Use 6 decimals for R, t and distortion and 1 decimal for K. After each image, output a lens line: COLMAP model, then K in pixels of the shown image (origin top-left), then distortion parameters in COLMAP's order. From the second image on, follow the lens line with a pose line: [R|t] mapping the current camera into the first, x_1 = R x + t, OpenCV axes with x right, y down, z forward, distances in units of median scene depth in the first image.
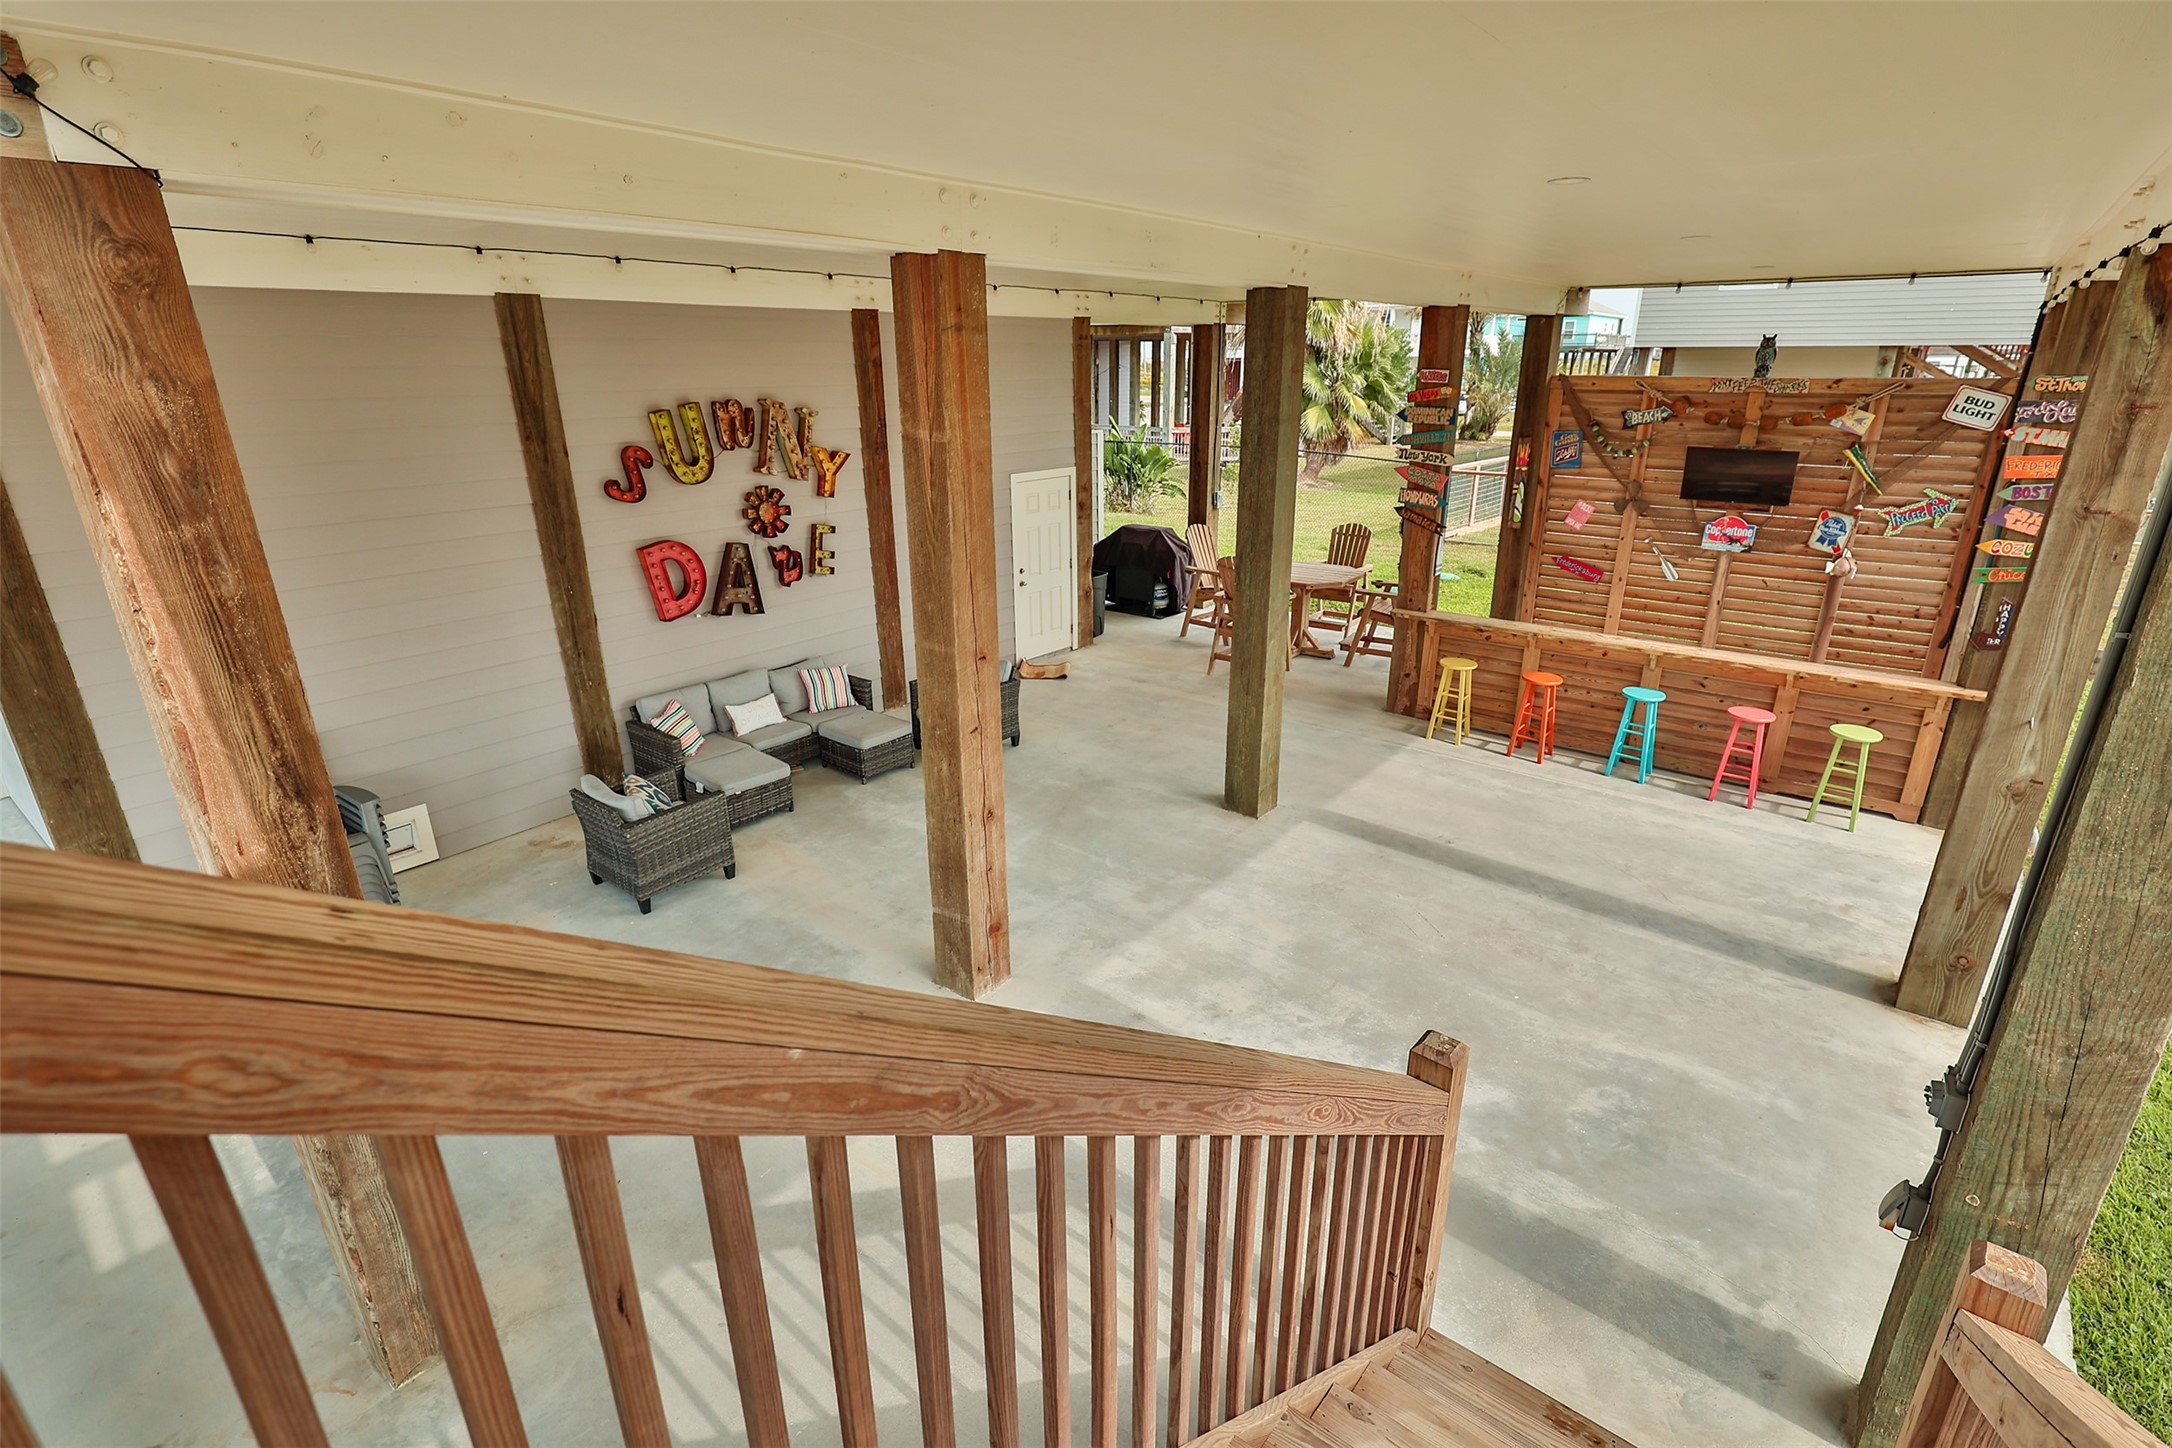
lens RADIAL K [[1037.0, 0, 1072.8], [0, 1037.0, 734.7], [0, 0, 1]] dist [-0.005404, 0.002651]
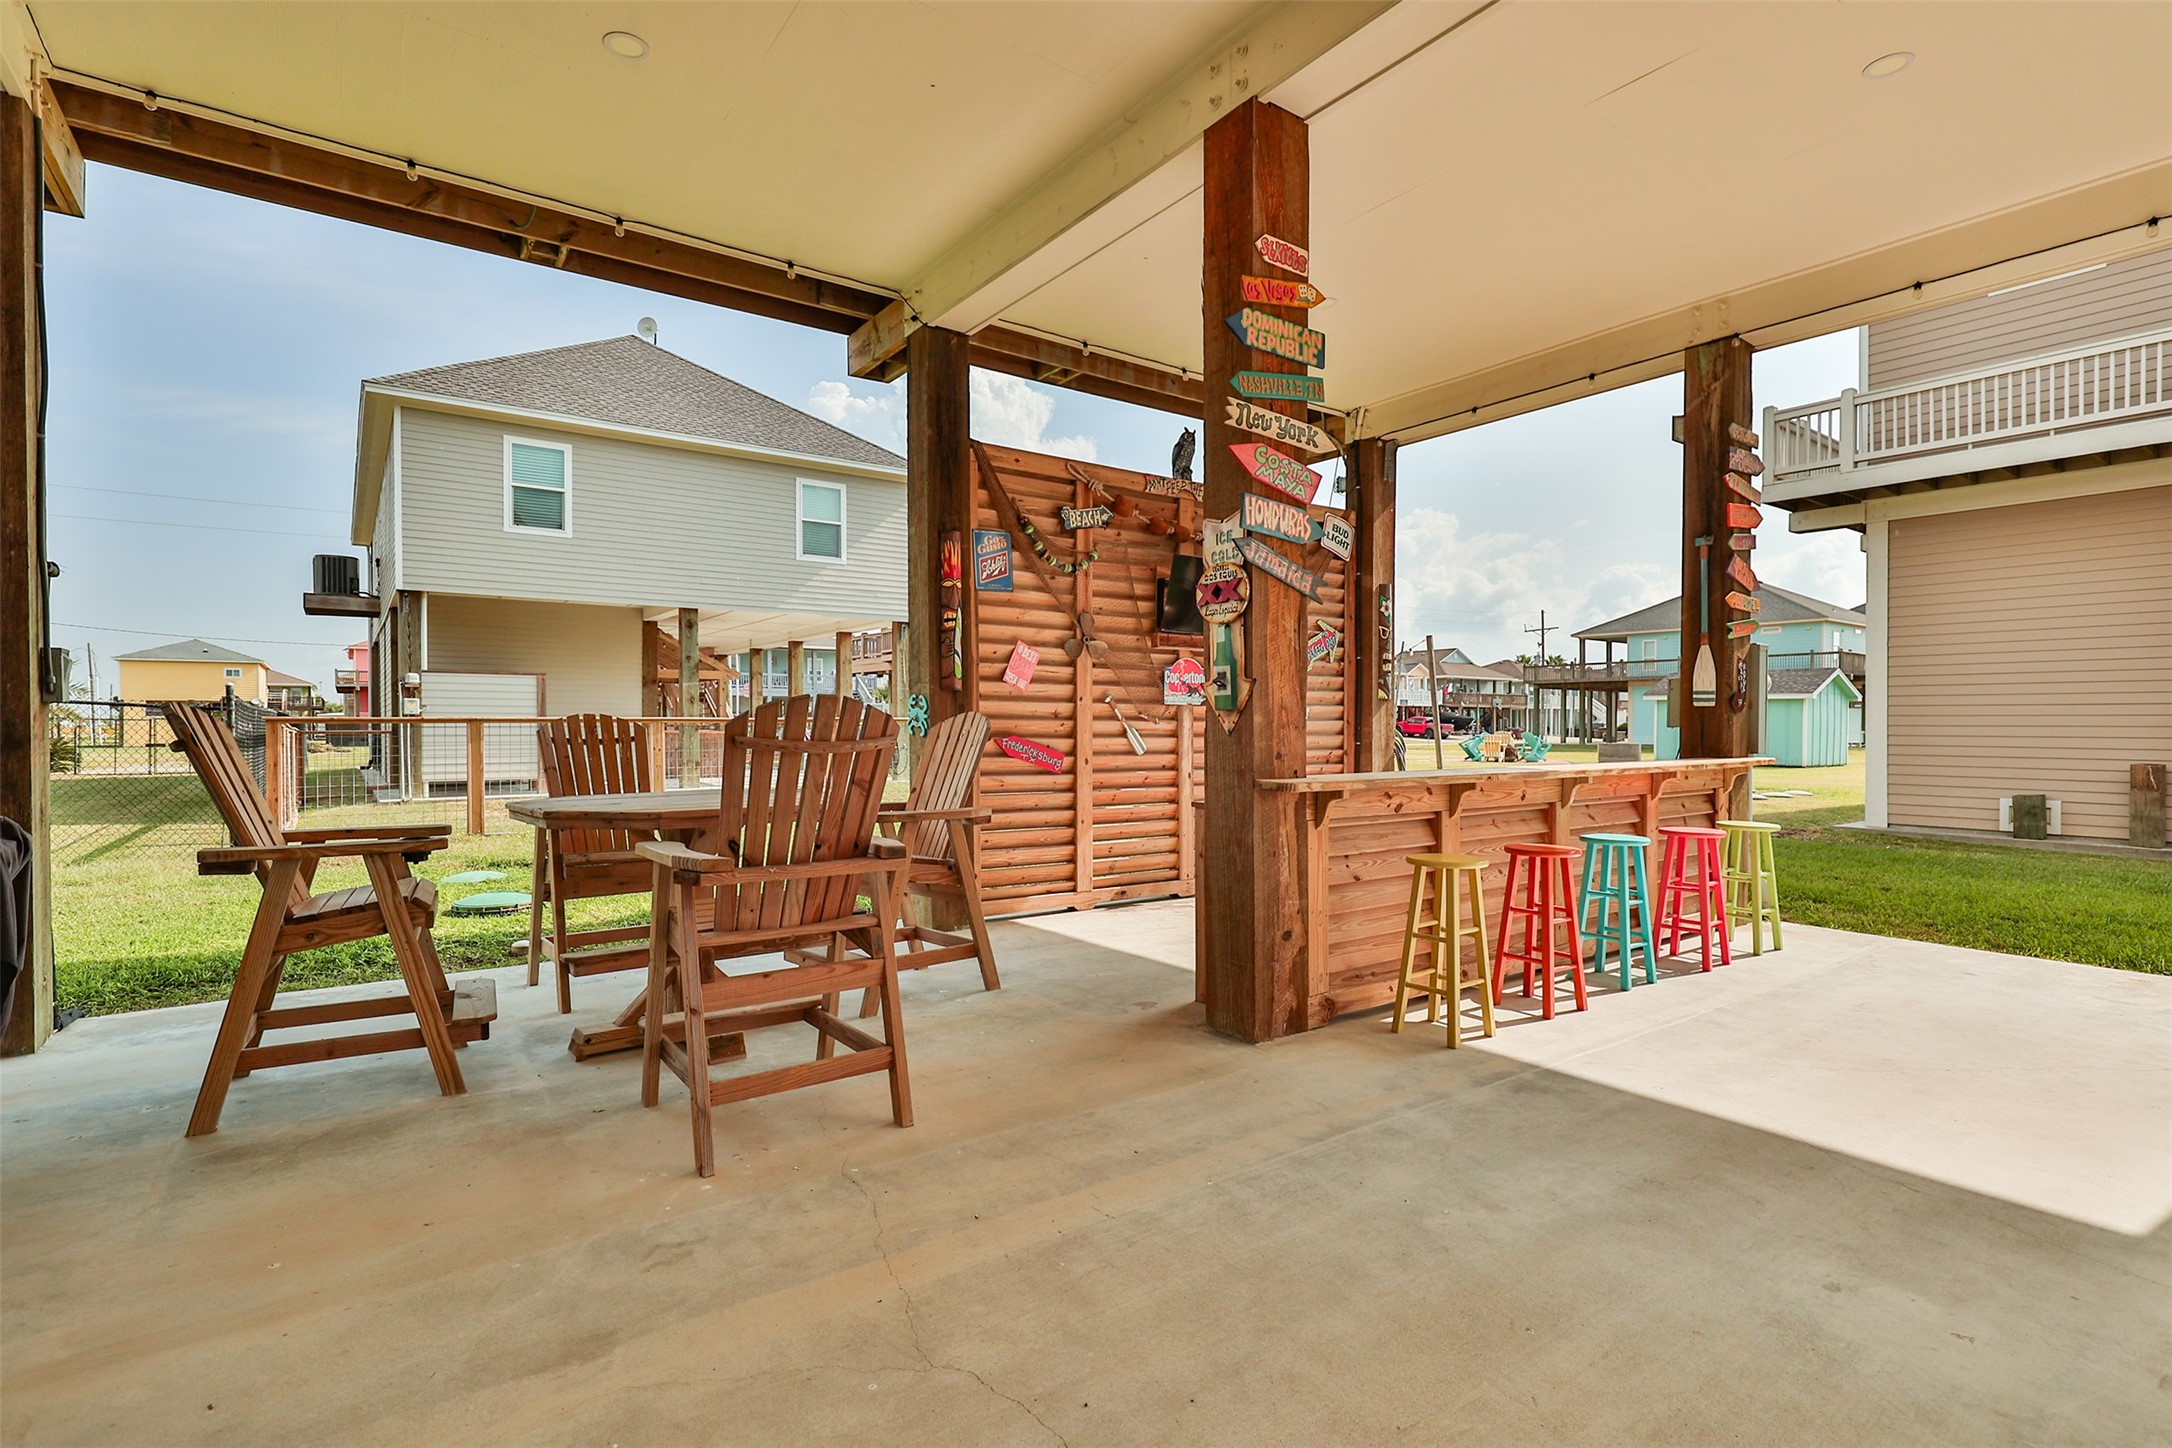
lens RADIAL K [[1037.0, 0, 1085.6], [0, 1037.0, 731.6], [0, 0, 1]] dist [-0.005404, 0.002651]
pose [[0.252682, 0.004463, 0.967539, -0.115283], [0.328597, 0.940157, -0.090153, -0.138070], [-0.910042, 0.340711, 0.236094, 1.056563]]
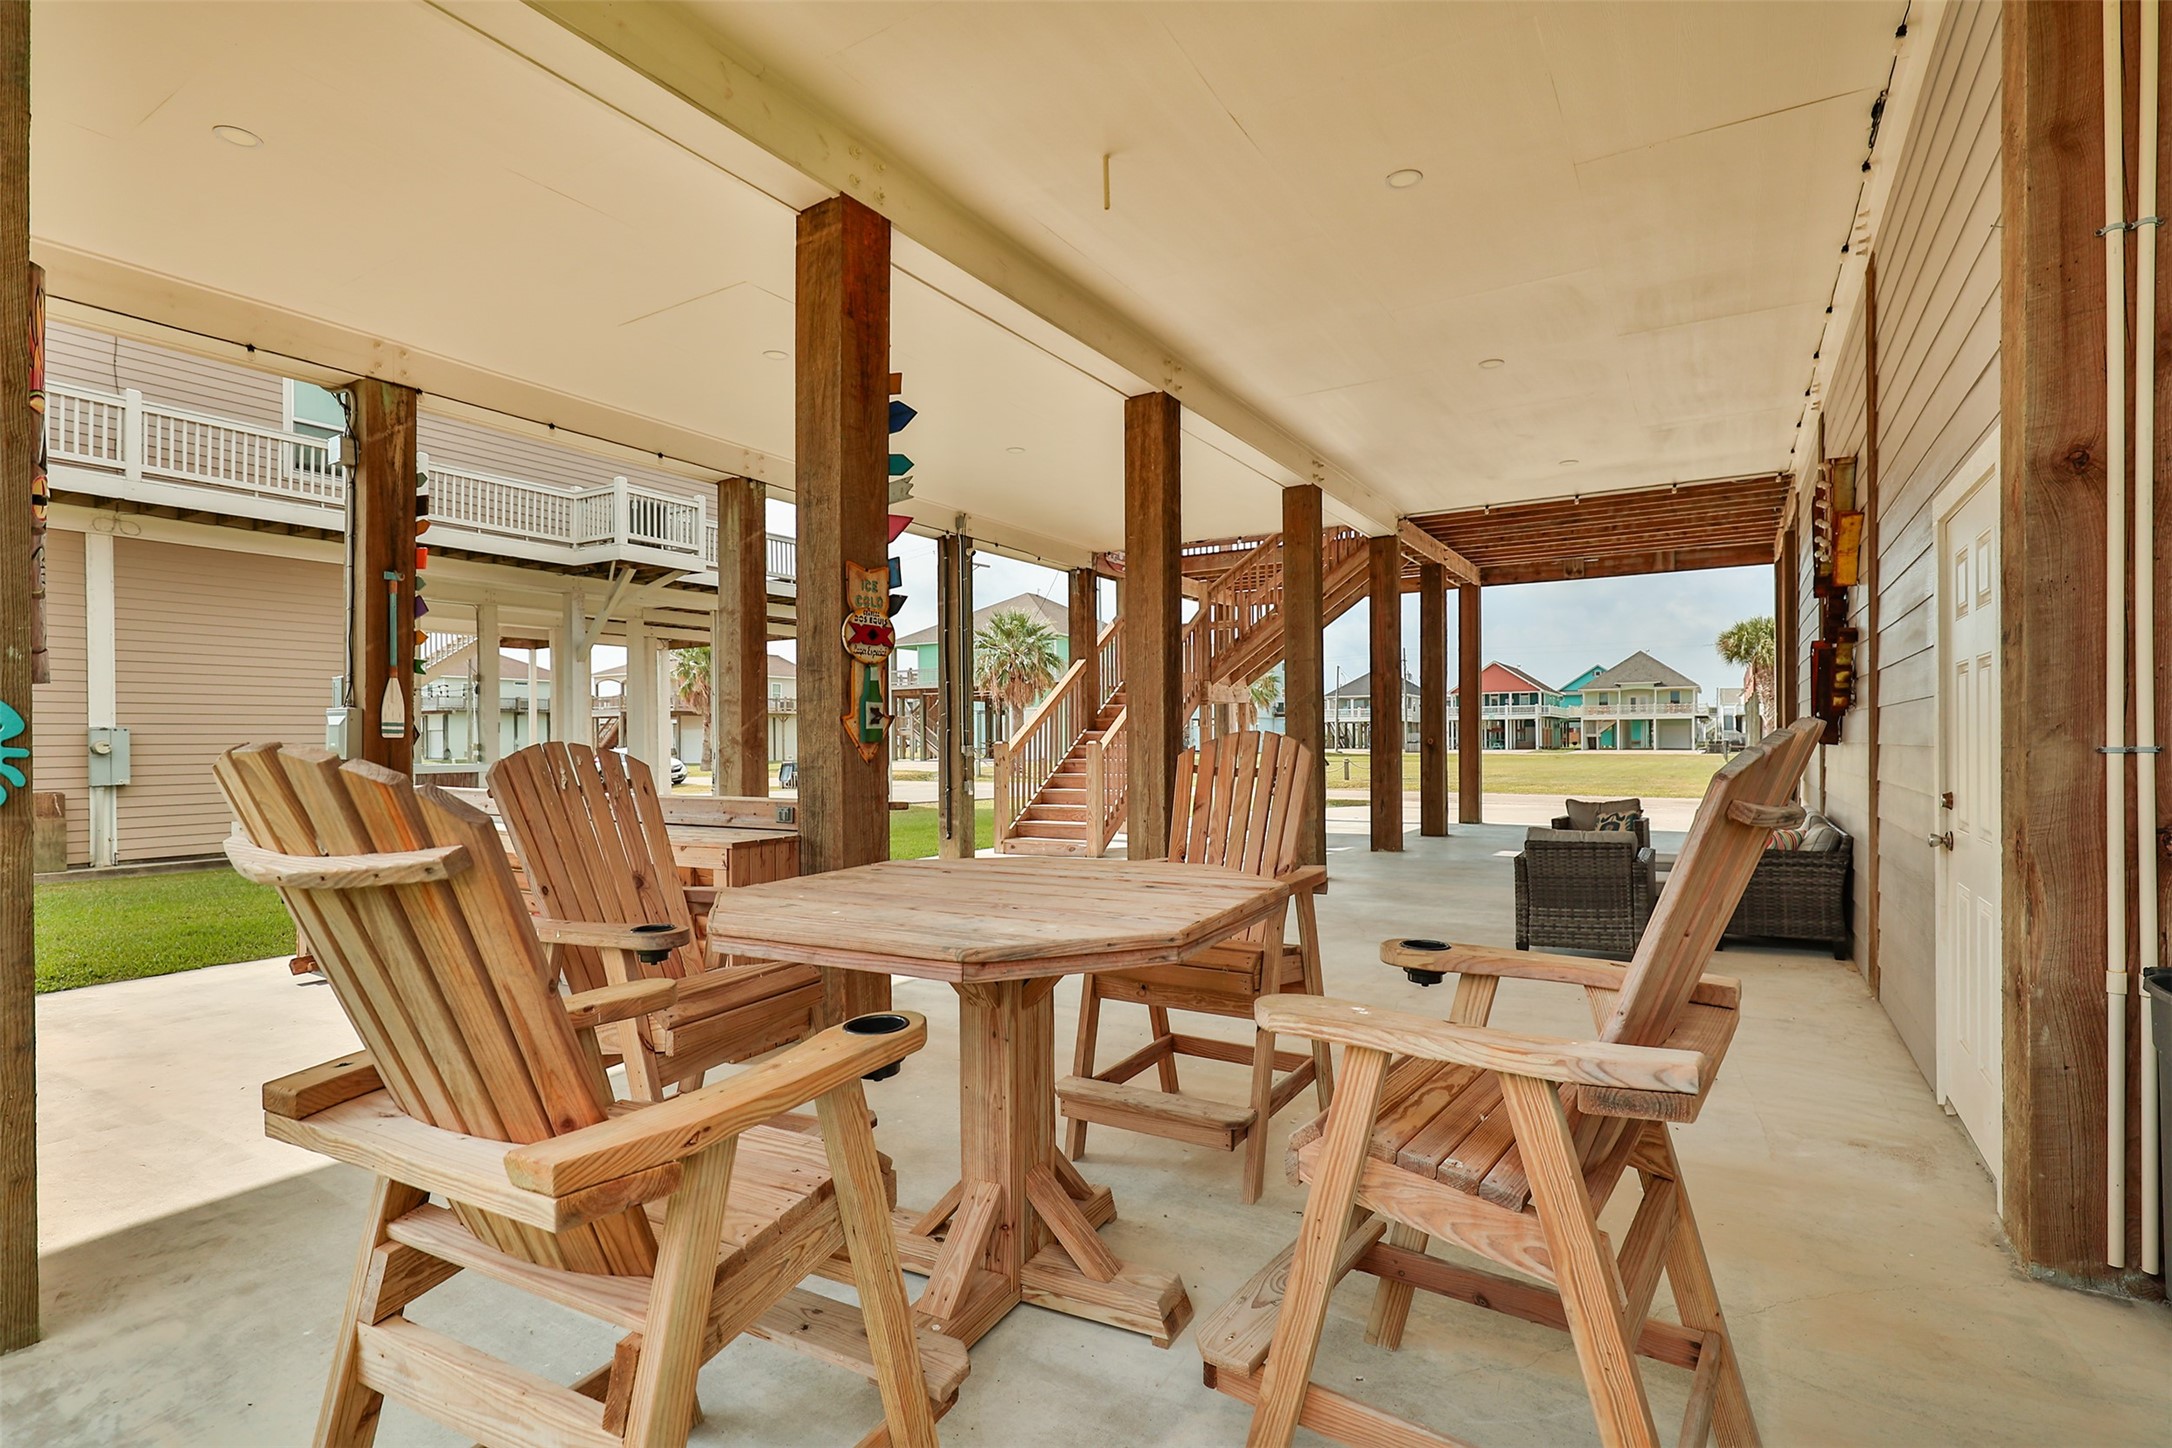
lens RADIAL K [[1037.0, 0, 1092.7], [0, 1037.0, 736.8], [0, 0, 1]] dist [-0.005404, 0.002651]
pose [[-0.989374, 0.020240, -0.143977, 0.702794], [-0.030002, 0.940531, 0.338379, -0.536284], [0.142263, 0.339103, -0.929930, 2.083385]]
